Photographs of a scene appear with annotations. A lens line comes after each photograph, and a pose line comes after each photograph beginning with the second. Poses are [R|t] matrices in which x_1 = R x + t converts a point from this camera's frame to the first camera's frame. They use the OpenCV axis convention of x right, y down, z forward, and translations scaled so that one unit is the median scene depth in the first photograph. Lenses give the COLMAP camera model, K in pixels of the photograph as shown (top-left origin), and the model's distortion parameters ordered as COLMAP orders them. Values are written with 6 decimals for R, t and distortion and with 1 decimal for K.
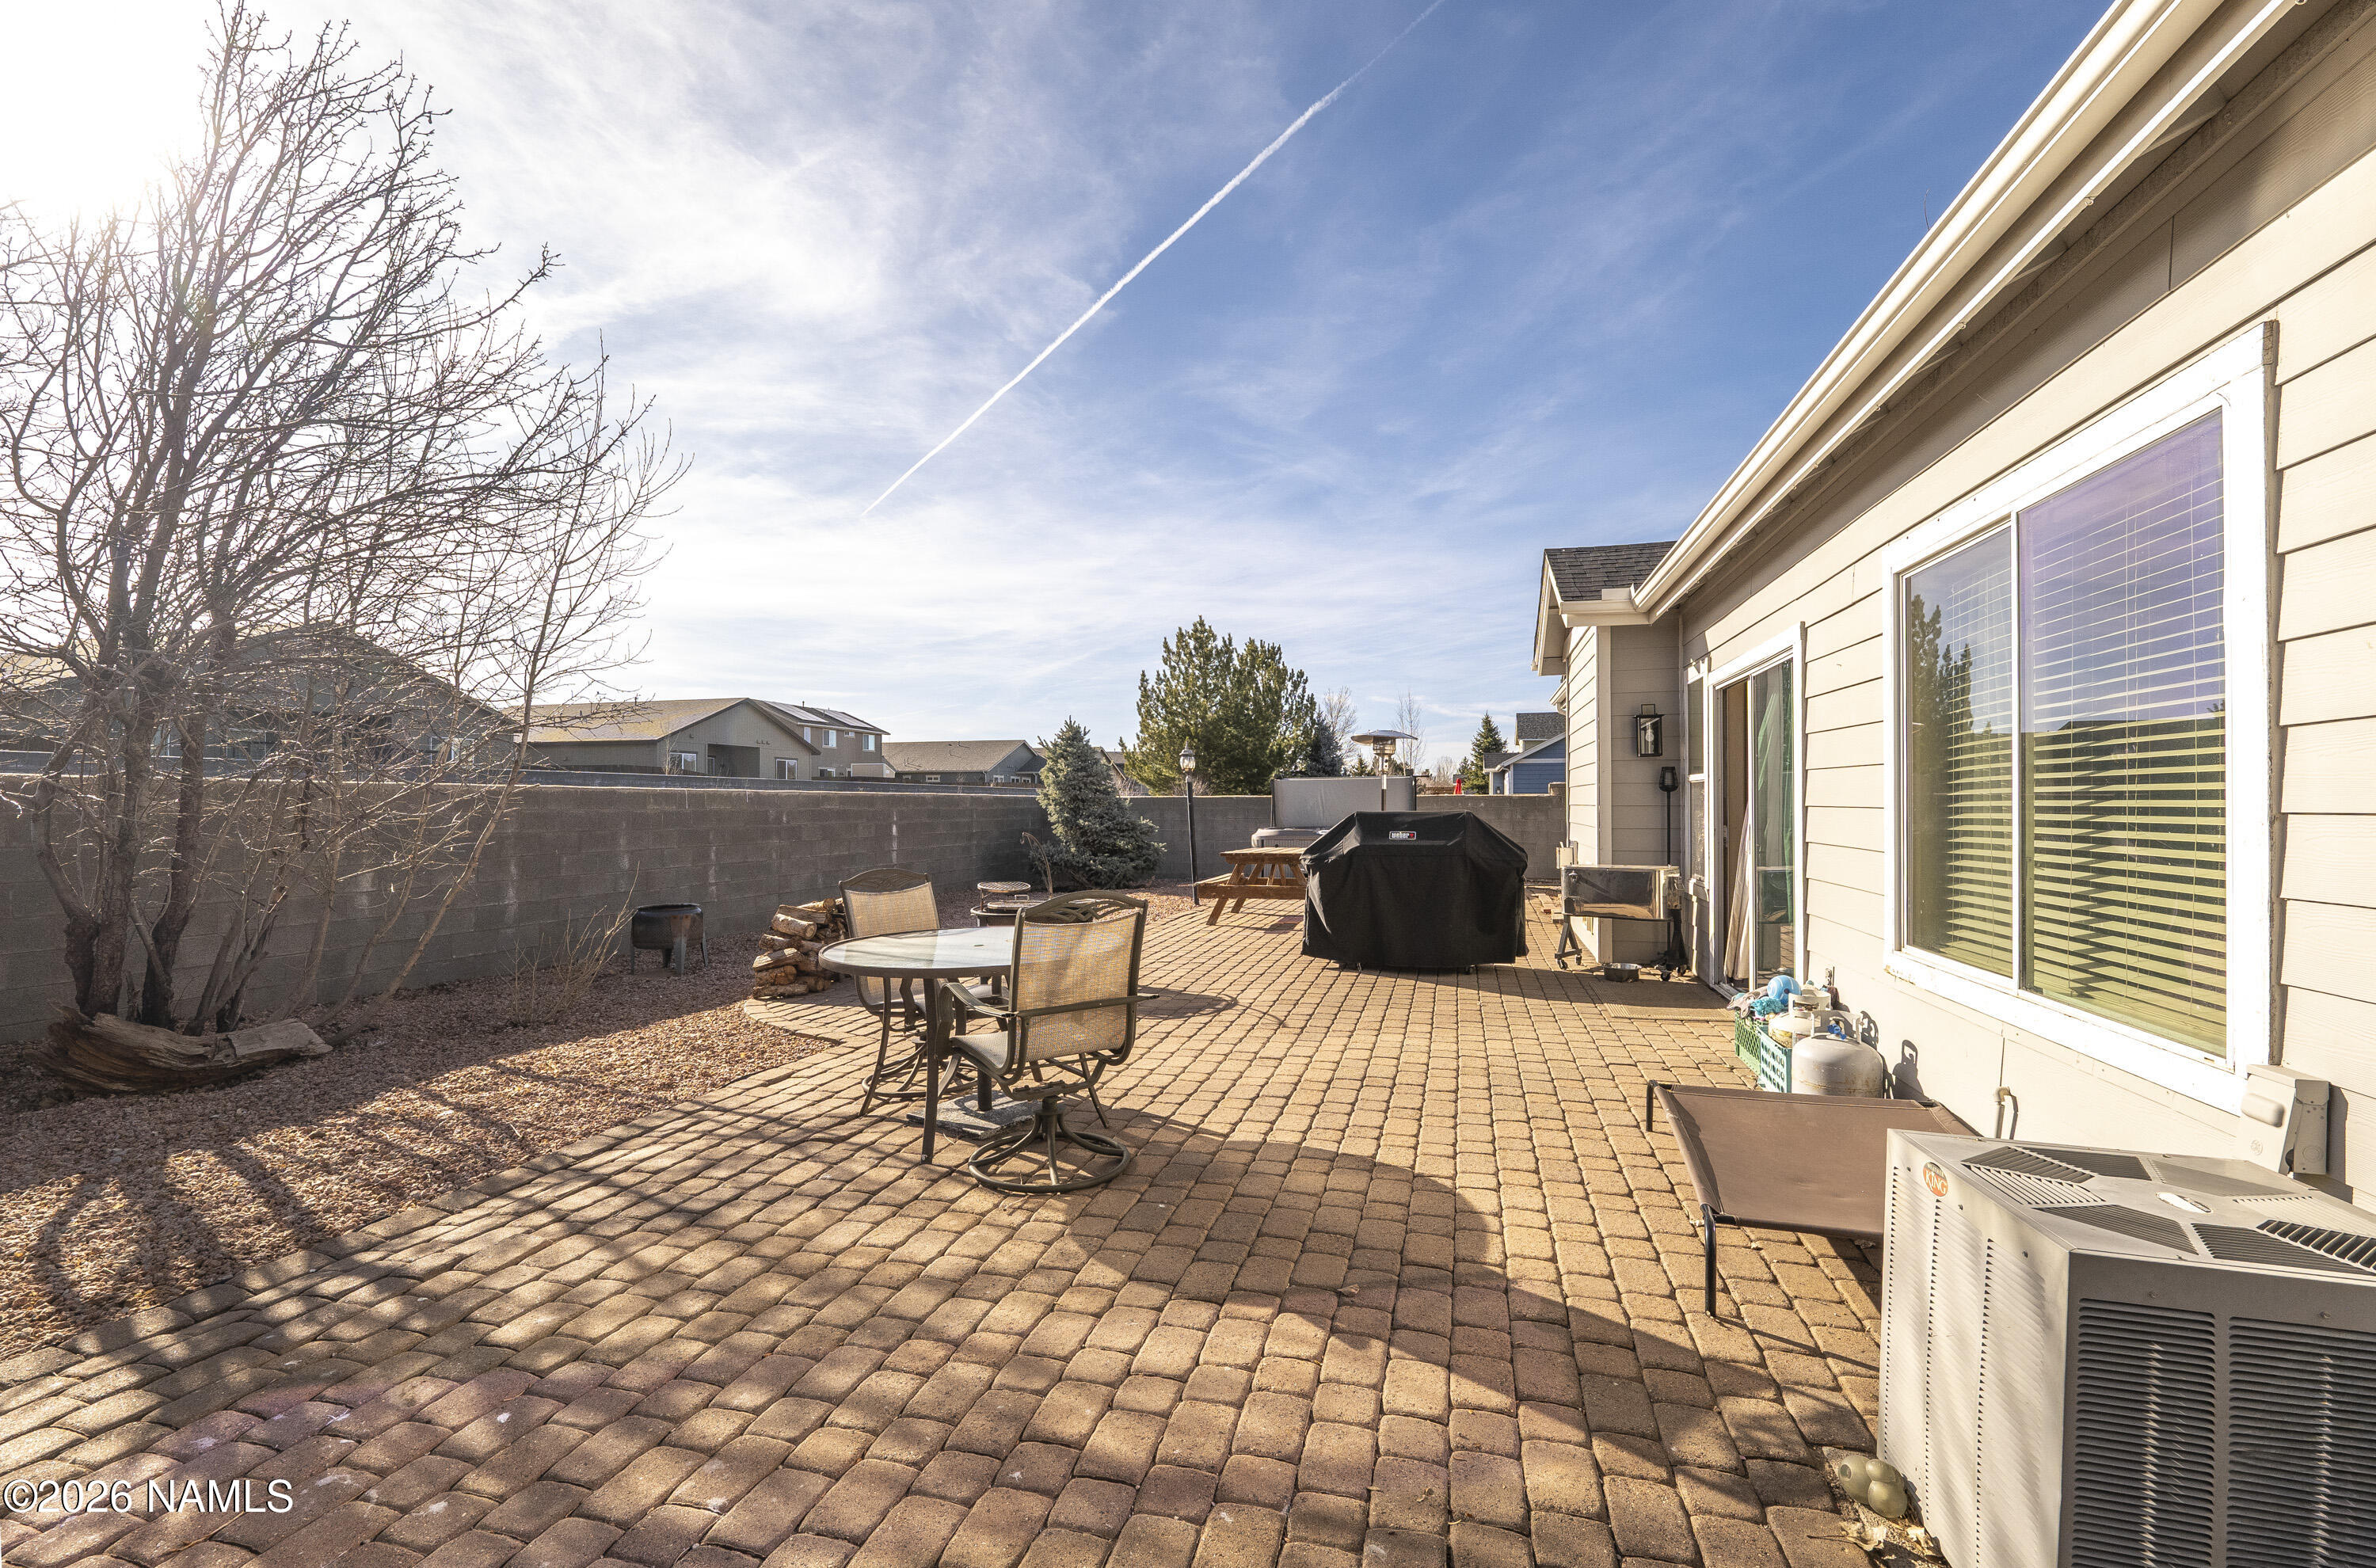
lens RADIAL K [[974.5, 0, 1186.1], [0, 974.5, 792.5], [0, 0, 1]] dist [0.001086, 0.000258]
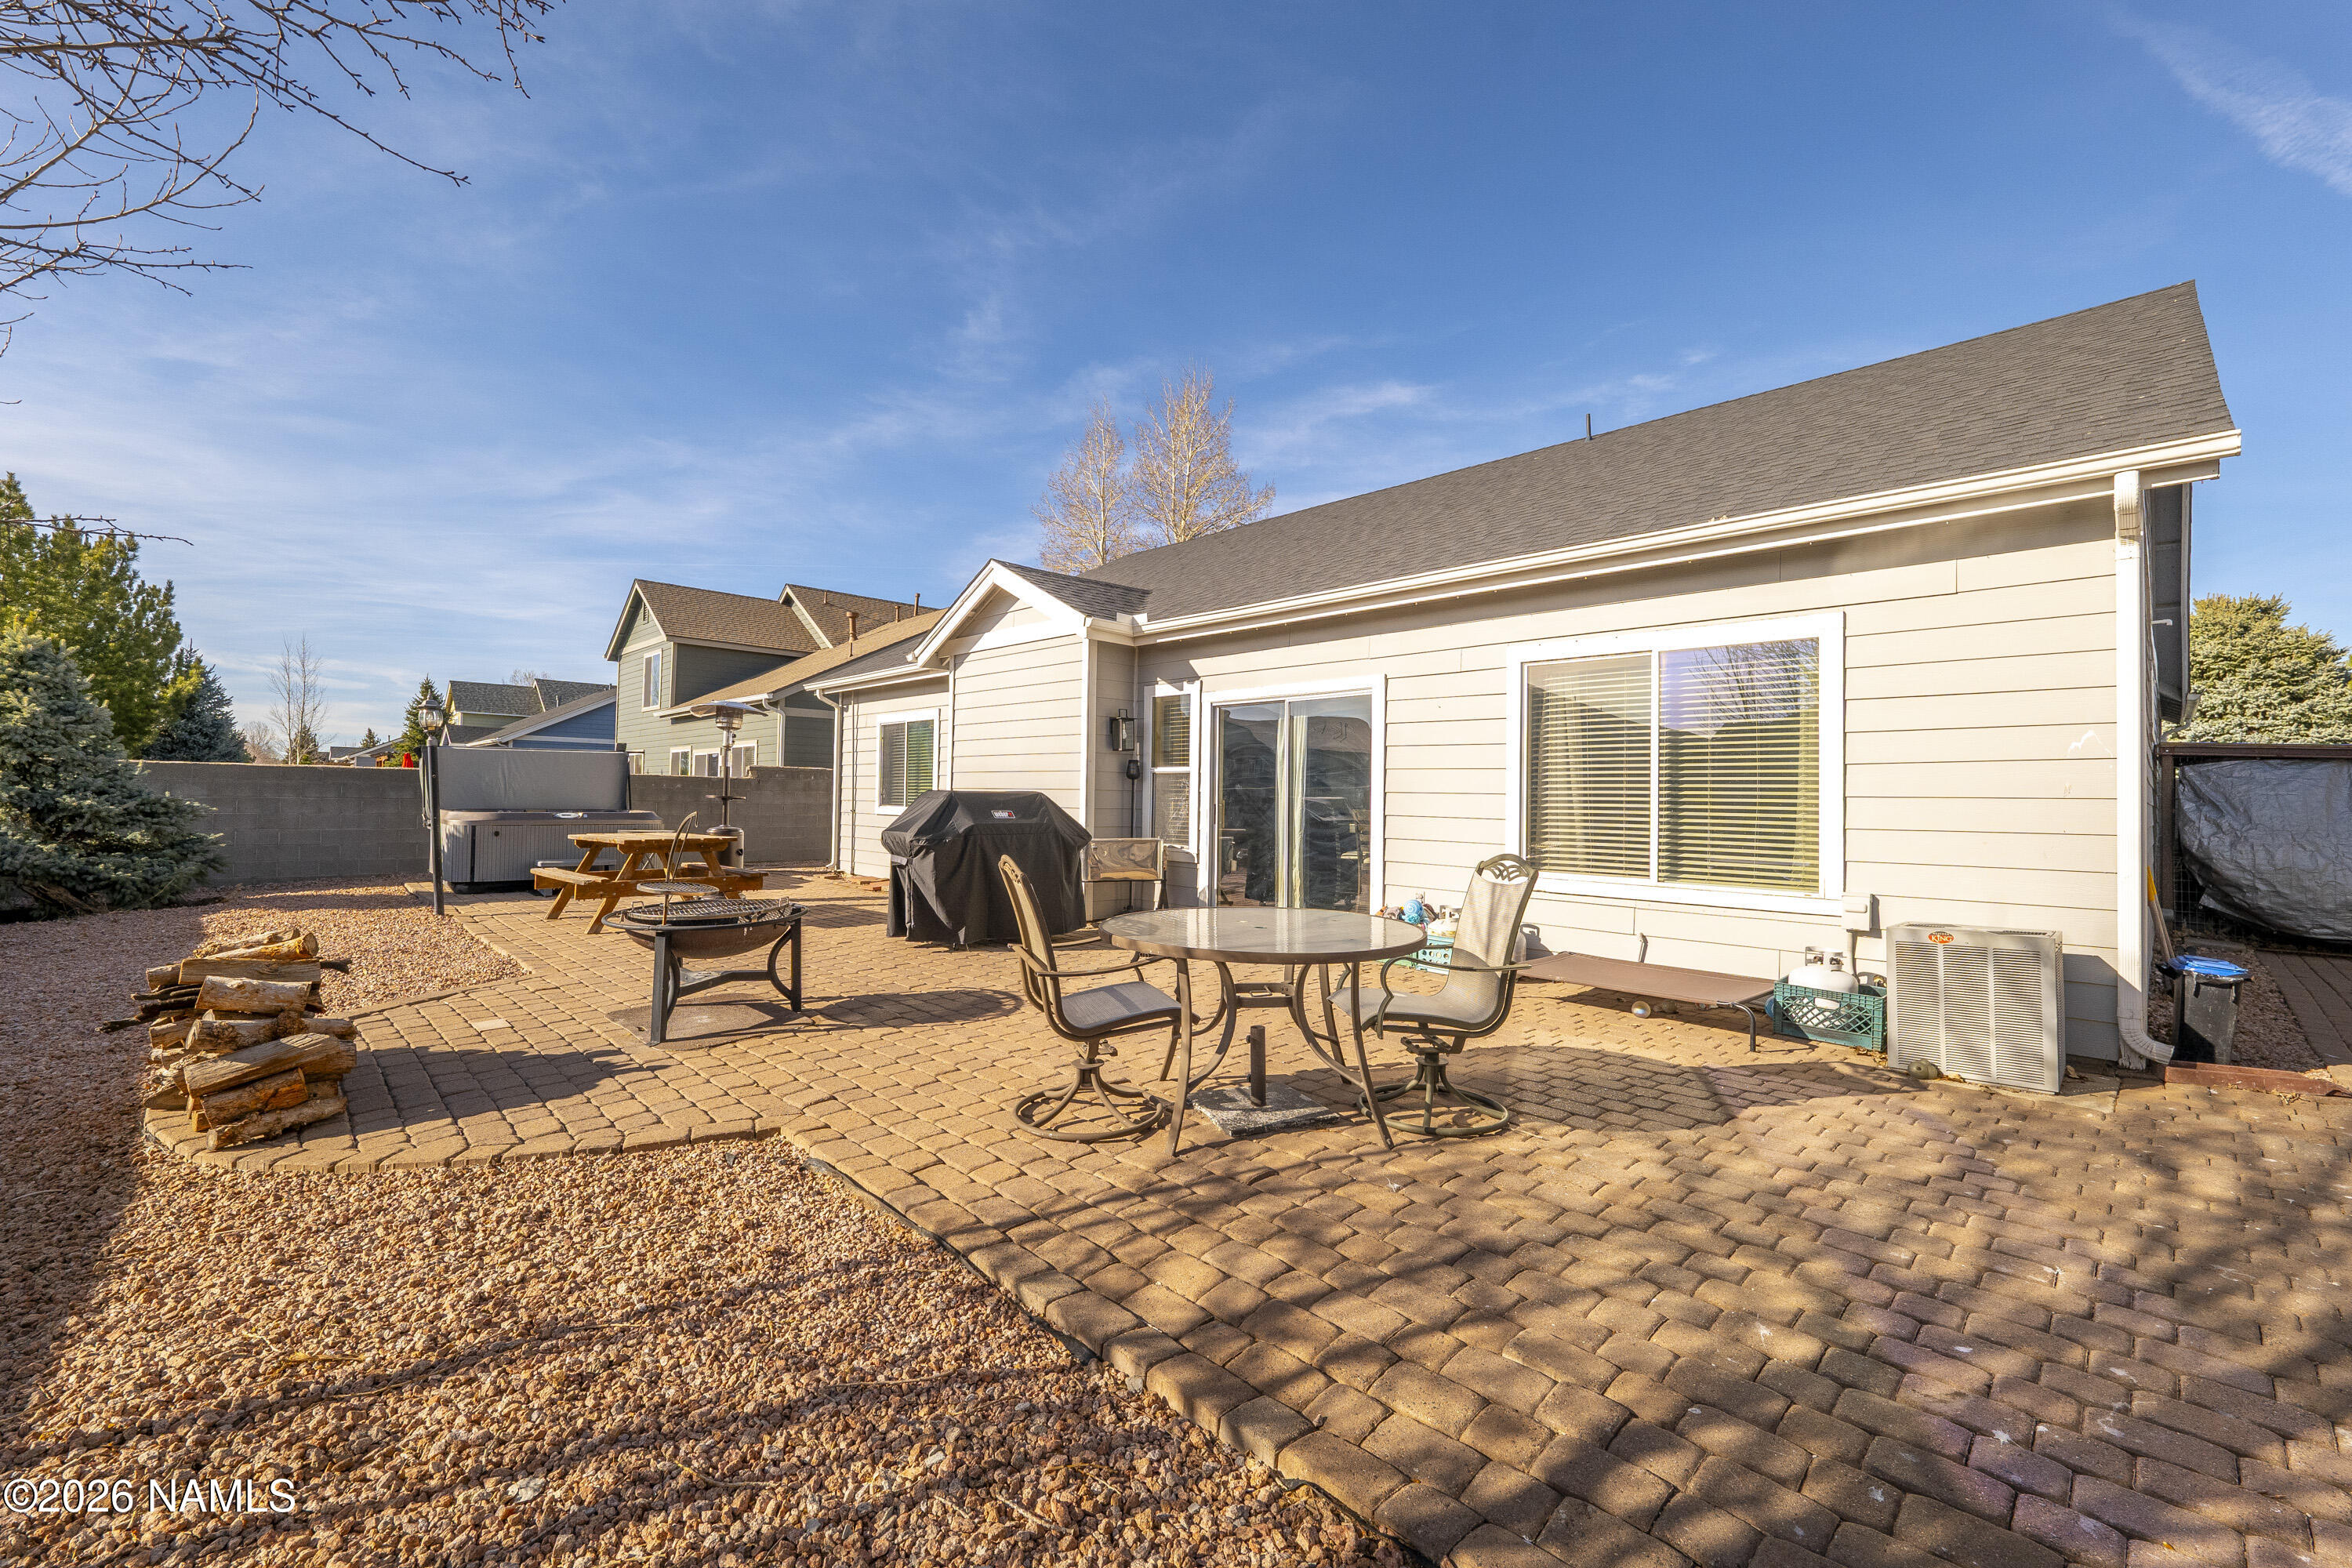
lens RADIAL K [[953.0, 0, 1173.5], [0, 953.0, 789.1], [0, 0, 1]] dist [-0.003018, -0.000407]
pose [[0.510482, 0.026278, 0.859487, -1.511888], [-0.031966, 0.999422, -0.011570, 0.064280], [-0.859294, -0.021568, 0.511027, 0.919321]]
